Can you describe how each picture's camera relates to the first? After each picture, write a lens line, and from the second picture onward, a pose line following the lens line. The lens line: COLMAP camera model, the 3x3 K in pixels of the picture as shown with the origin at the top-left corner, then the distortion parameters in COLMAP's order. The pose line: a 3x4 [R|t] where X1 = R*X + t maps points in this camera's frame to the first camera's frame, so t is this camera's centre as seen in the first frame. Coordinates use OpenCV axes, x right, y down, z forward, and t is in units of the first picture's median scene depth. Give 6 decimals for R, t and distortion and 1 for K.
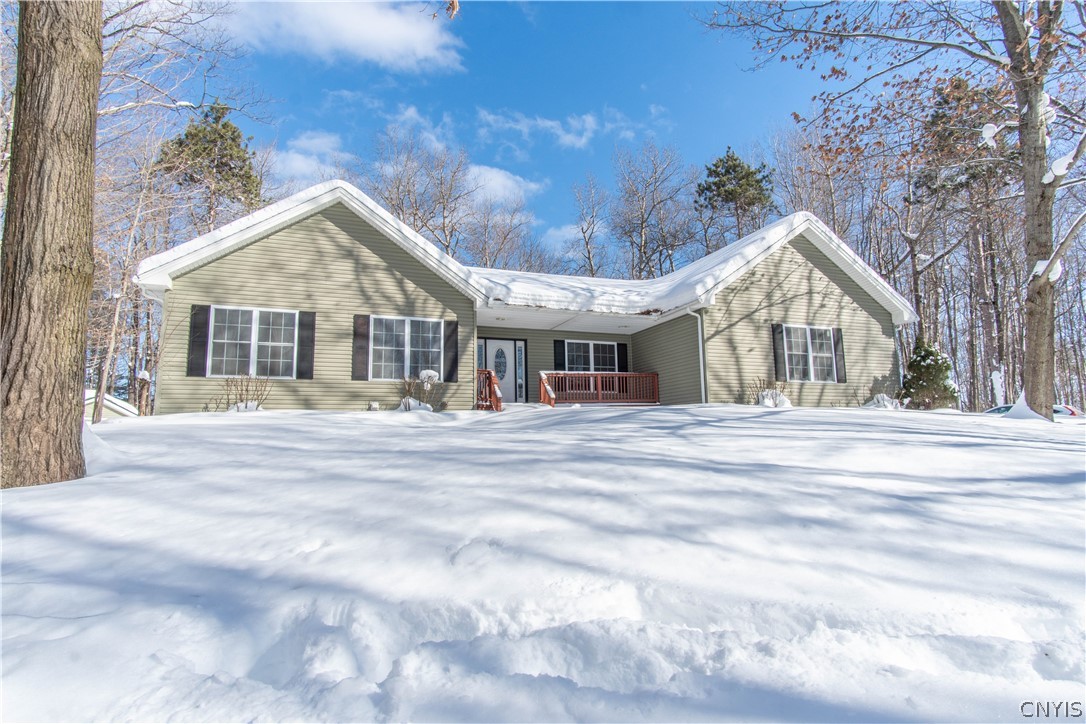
lens RADIAL K [[524.1, 0, 543.0], [0, 524.1, 362.0], [0, 0, 1]] dist [0.002566, 0.001030]
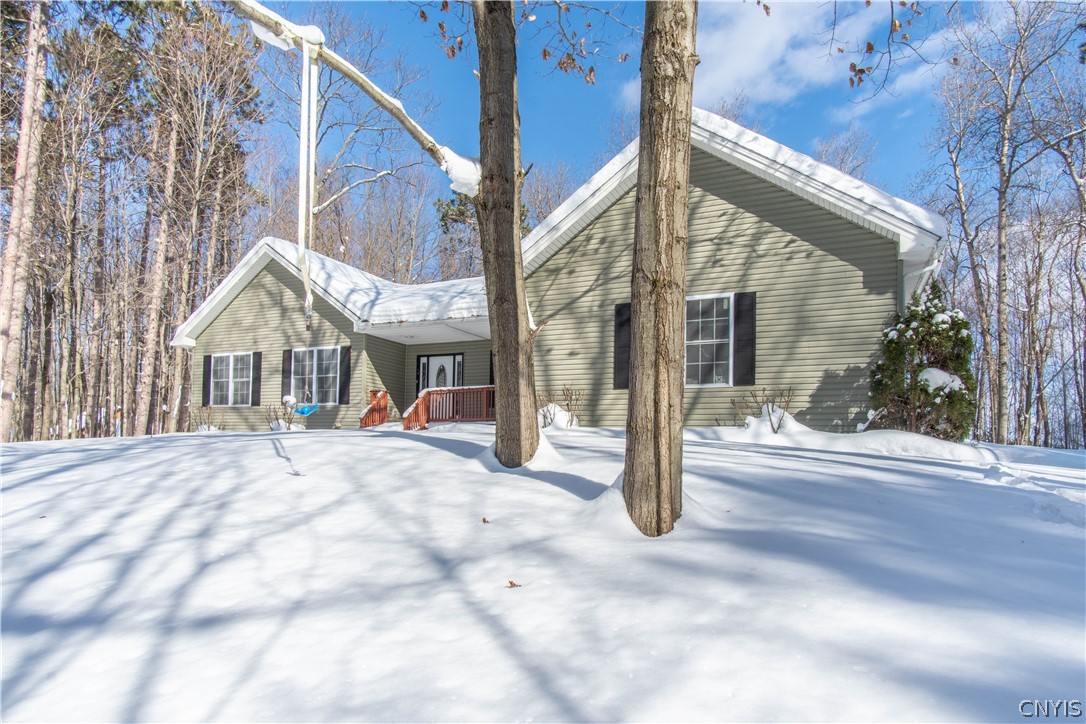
lens RADIAL K [[524.1, 0, 543.0], [0, 524.1, 362.0], [0, 0, 1]] dist [0.002566, 0.001030]
pose [[0.750153, -0.071678, -0.657368, 0.815326], [0.072666, 0.997023, -0.025790, 0.009193], [0.657259, -0.028422, 0.753129, 0.465229]]
